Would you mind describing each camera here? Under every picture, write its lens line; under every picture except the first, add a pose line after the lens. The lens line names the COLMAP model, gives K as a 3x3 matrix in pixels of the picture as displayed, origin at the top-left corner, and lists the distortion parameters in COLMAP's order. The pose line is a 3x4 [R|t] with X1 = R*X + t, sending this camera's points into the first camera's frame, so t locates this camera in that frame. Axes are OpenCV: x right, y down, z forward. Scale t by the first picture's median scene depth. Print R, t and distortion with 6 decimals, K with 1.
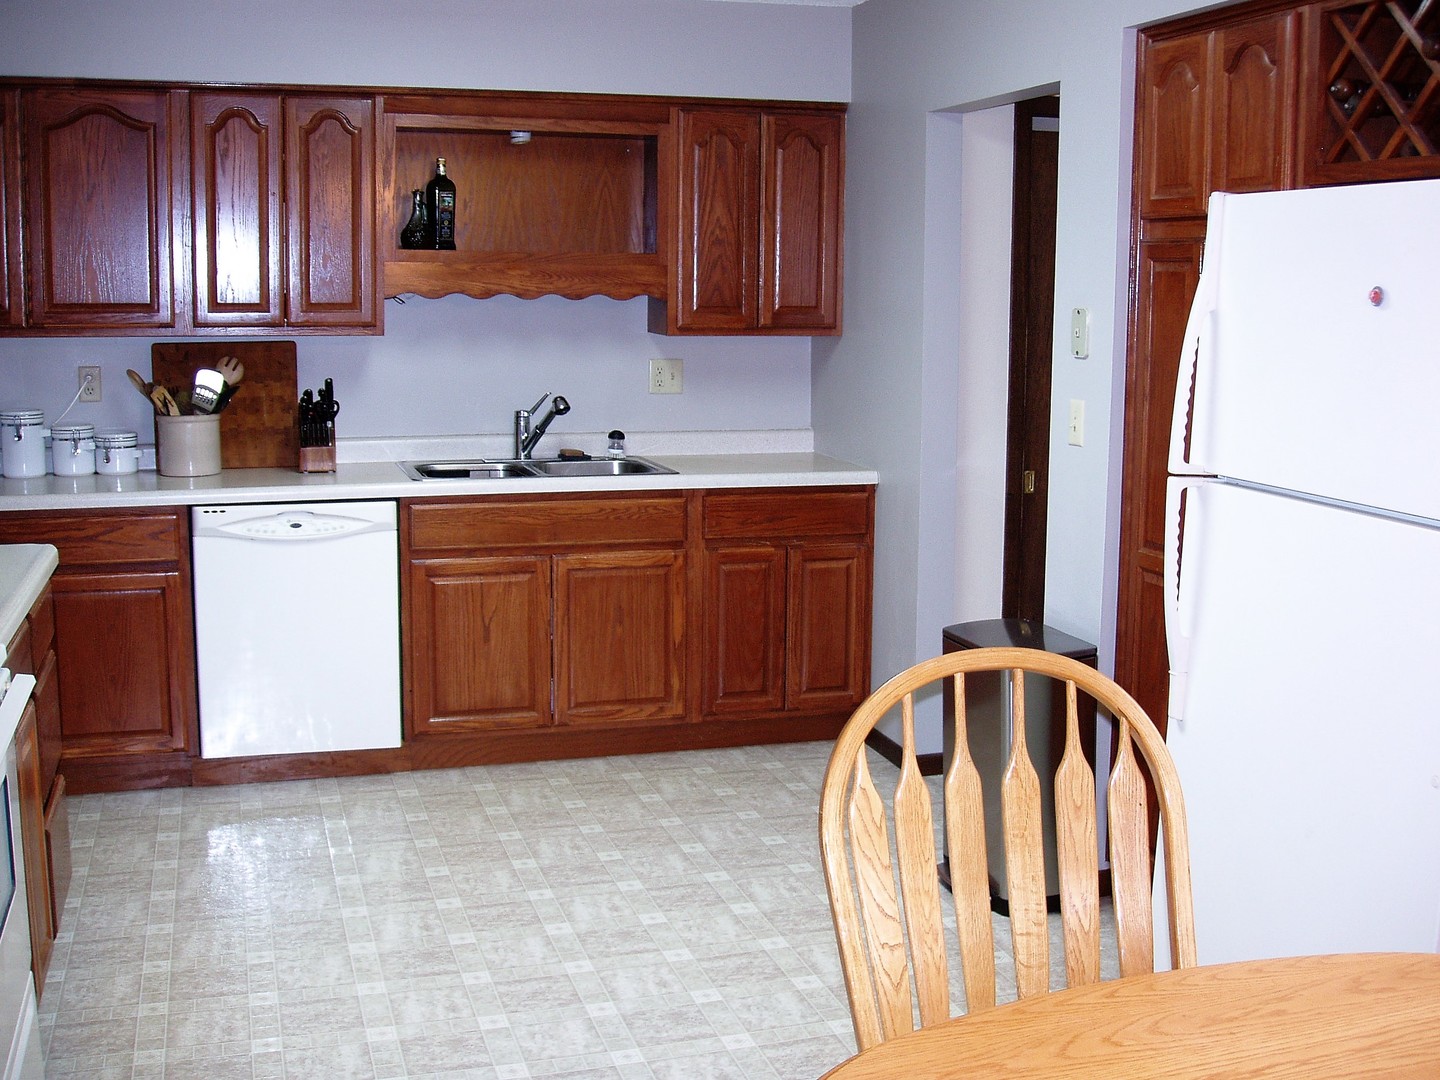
lens RADIAL K [[1696.8, 0, 721.8], [0, 1696.8, 538.4], [0, 0, 1]] dist [-0.121543, 0.000000]
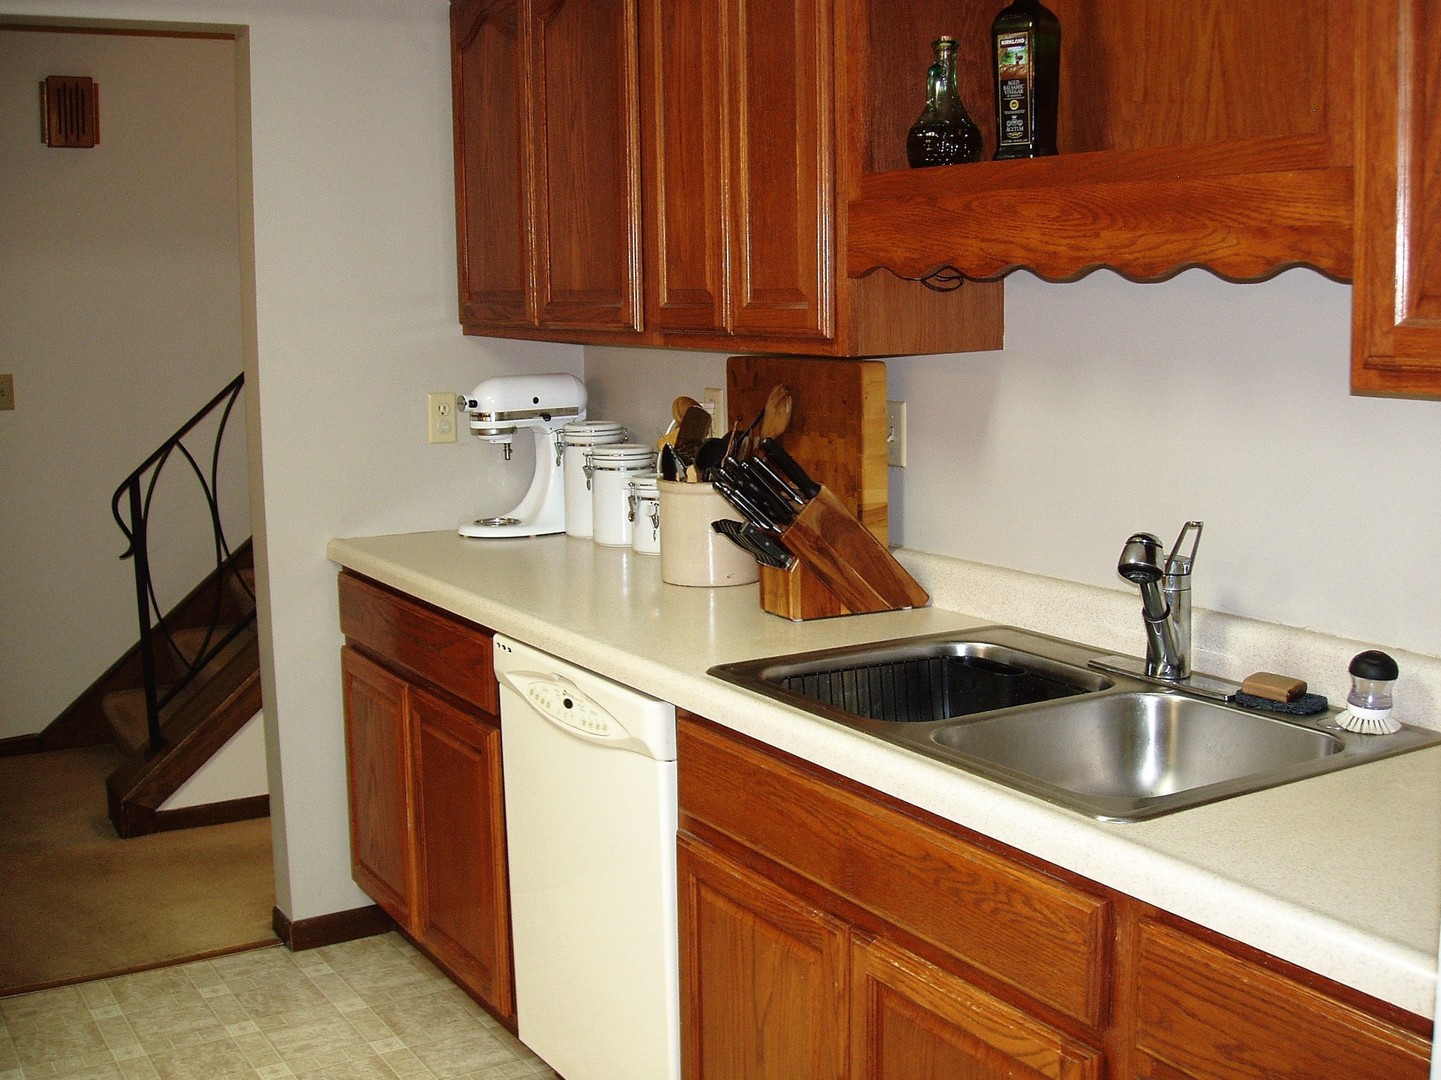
lens RADIAL K [[1698.0, 0, 777.6], [0, 1698.0, 522.0], [0, 0, 1]] dist [-0.121543, 0.000000]
pose [[0.218601, 0.122216, -0.968131, 0.257929], [-0.129753, 0.986957, 0.095294, -0.115328], [0.967149, 0.104786, 0.231608, 0.858055]]
